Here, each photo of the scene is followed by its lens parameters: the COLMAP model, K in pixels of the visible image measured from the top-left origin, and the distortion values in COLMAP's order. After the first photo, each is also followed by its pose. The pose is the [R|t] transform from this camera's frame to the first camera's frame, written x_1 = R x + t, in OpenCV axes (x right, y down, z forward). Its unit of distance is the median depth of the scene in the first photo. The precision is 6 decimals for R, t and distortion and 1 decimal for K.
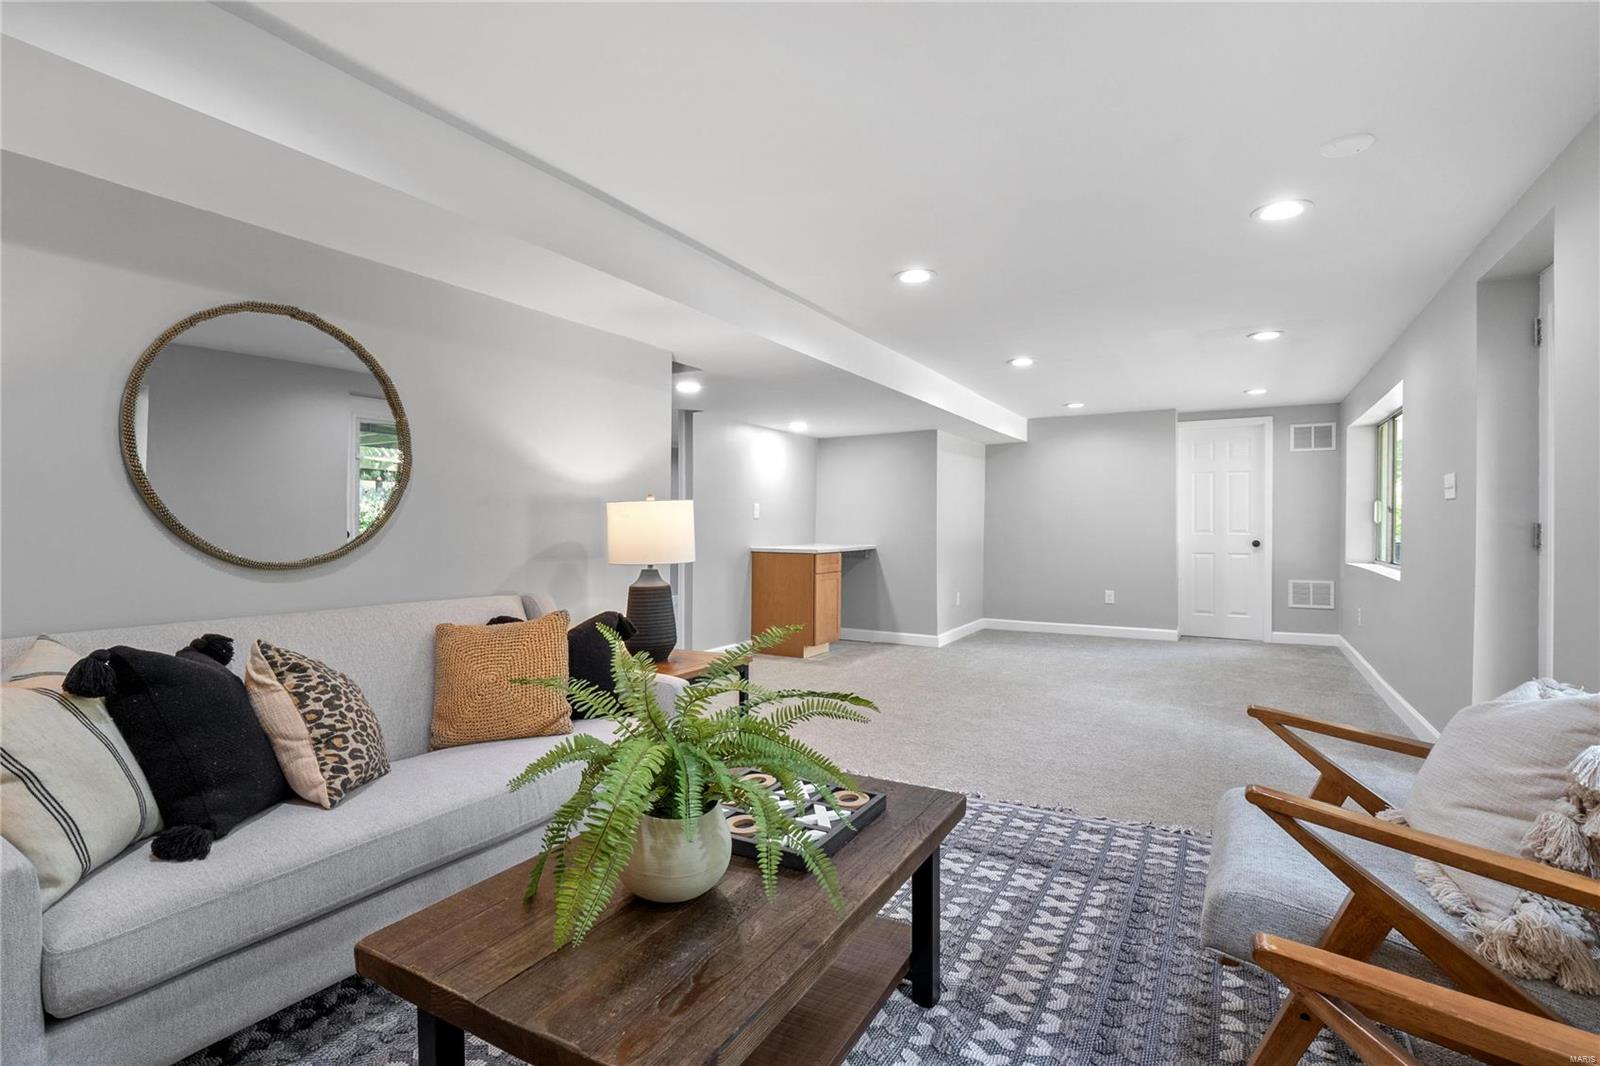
lens RADIAL K [[745.6, 0, 797.4], [0, 745.6, 533.4], [0, 0, 1]] dist [-0.002093, 0.000747]
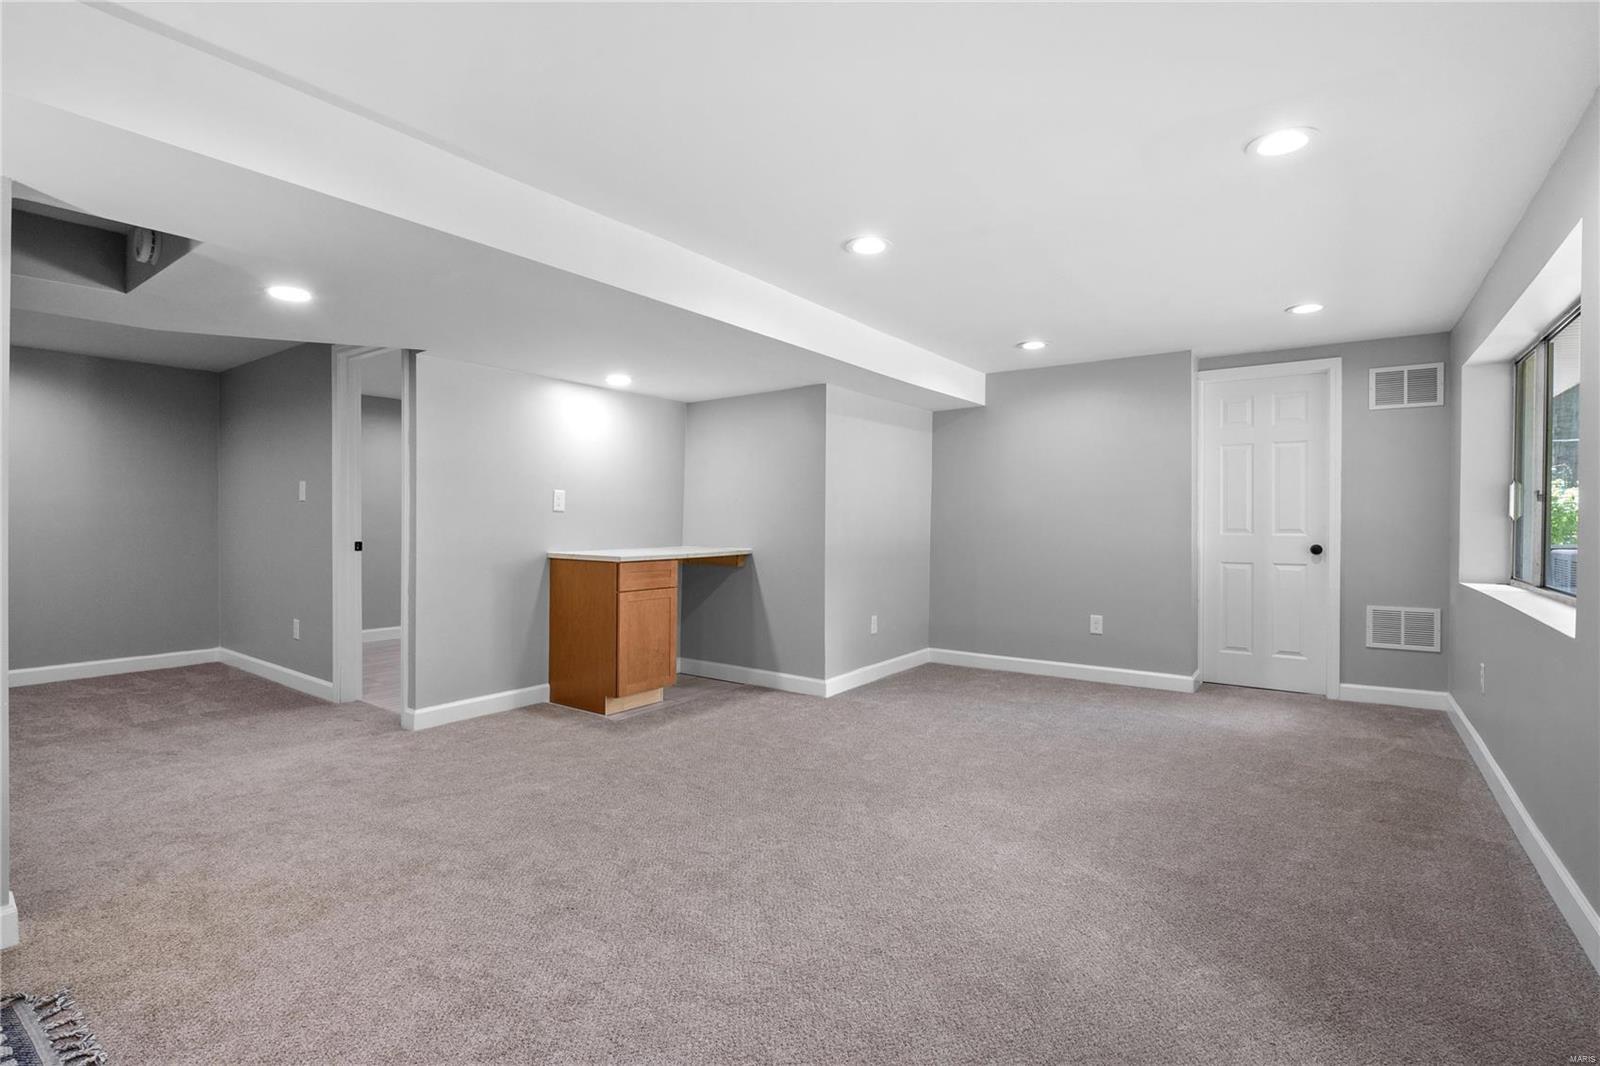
lens RADIAL K [[745.6, 0, 800.4], [0, 745.6, 528.7], [0, 0, 1]] dist [-0.002093, 0.000747]
pose [[0.995460, 0.002146, -0.095157, 0.226743], [-0.002428, 0.999993, -0.002849, -0.001746], [0.095150, 0.003067, 0.995458, 0.301081]]
